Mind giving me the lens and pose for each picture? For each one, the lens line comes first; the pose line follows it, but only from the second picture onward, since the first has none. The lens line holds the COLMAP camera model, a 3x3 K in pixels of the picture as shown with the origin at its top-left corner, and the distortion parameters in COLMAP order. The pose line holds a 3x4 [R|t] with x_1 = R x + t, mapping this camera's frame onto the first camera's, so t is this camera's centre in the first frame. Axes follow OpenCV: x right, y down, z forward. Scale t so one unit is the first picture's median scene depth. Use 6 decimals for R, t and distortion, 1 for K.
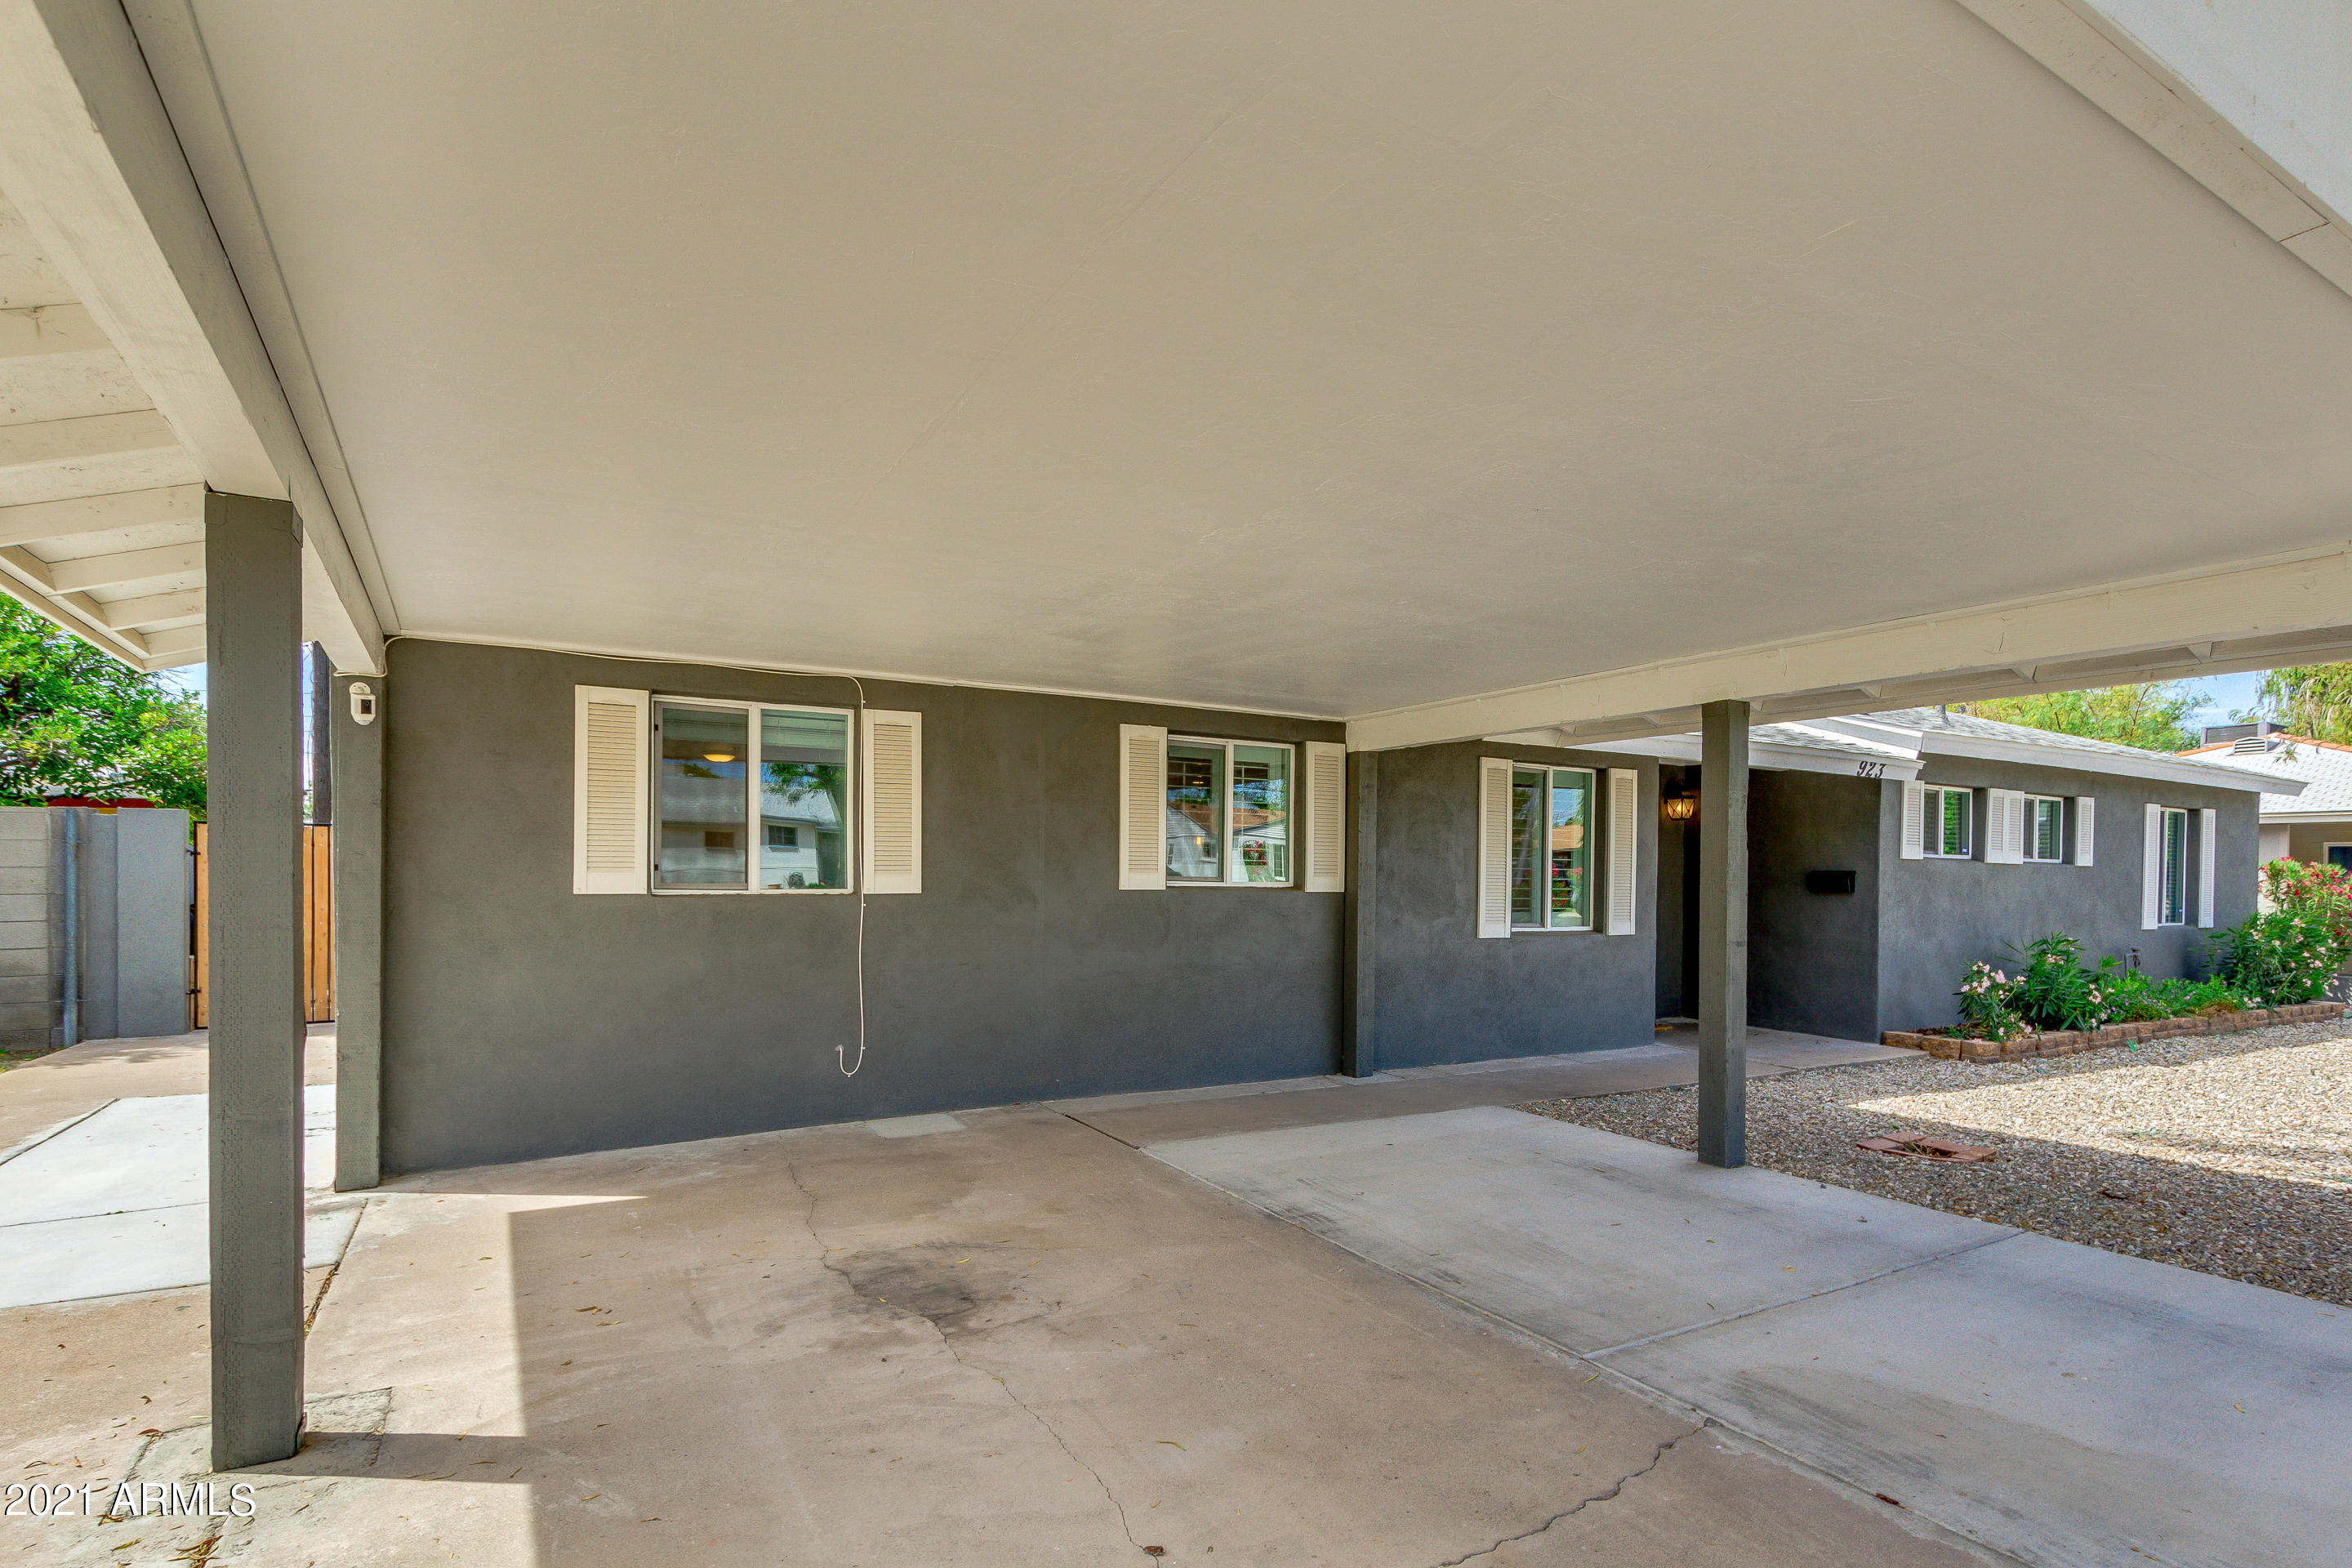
lens RADIAL K [[1200.8, 0, 1219.6], [0, 1200.8, 891.1], [0, 0, 1]] dist [0.018277, 0.000433]
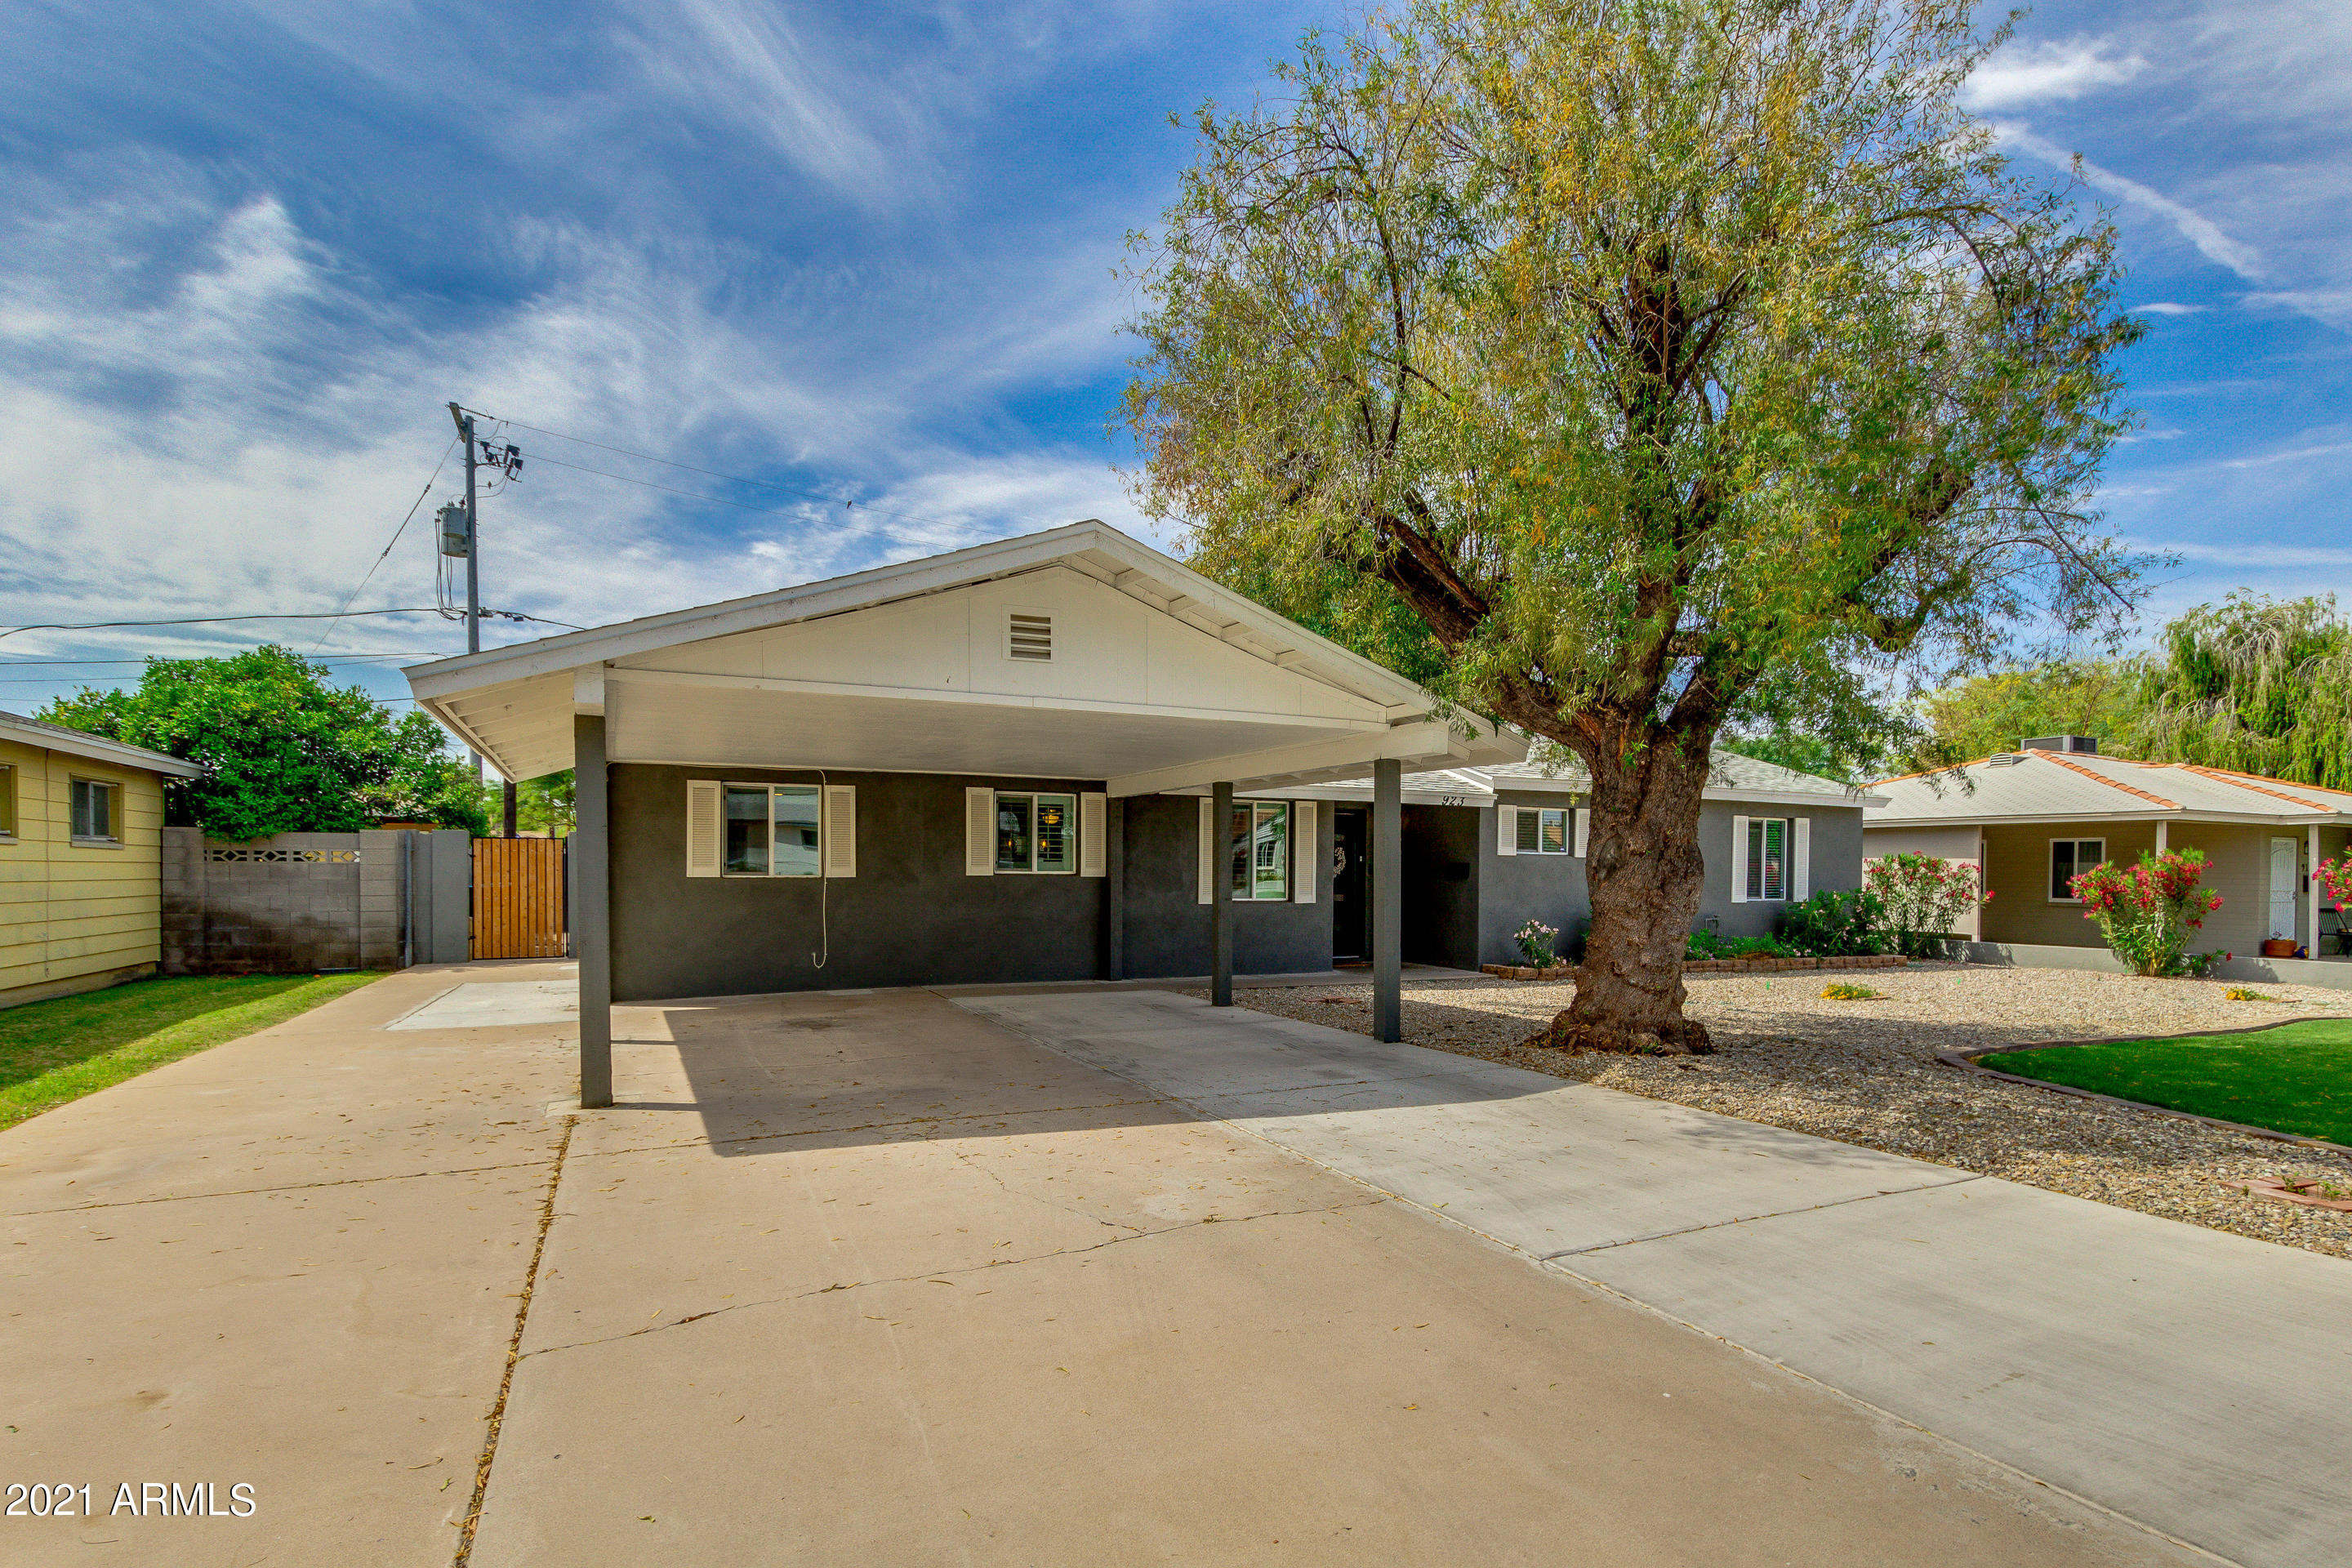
lens RADIAL K [[1219.8, 0, 1239.5], [0, 1219.8, 892.0], [0, 0, 1]] dist [0.000400, 0.000331]
pose [[0.998073, -0.000919, -0.062044, 0.409253], [0.001431, 0.999965, 0.008205, 0.008651], [0.062035, -0.008278, 0.998040, -0.778220]]
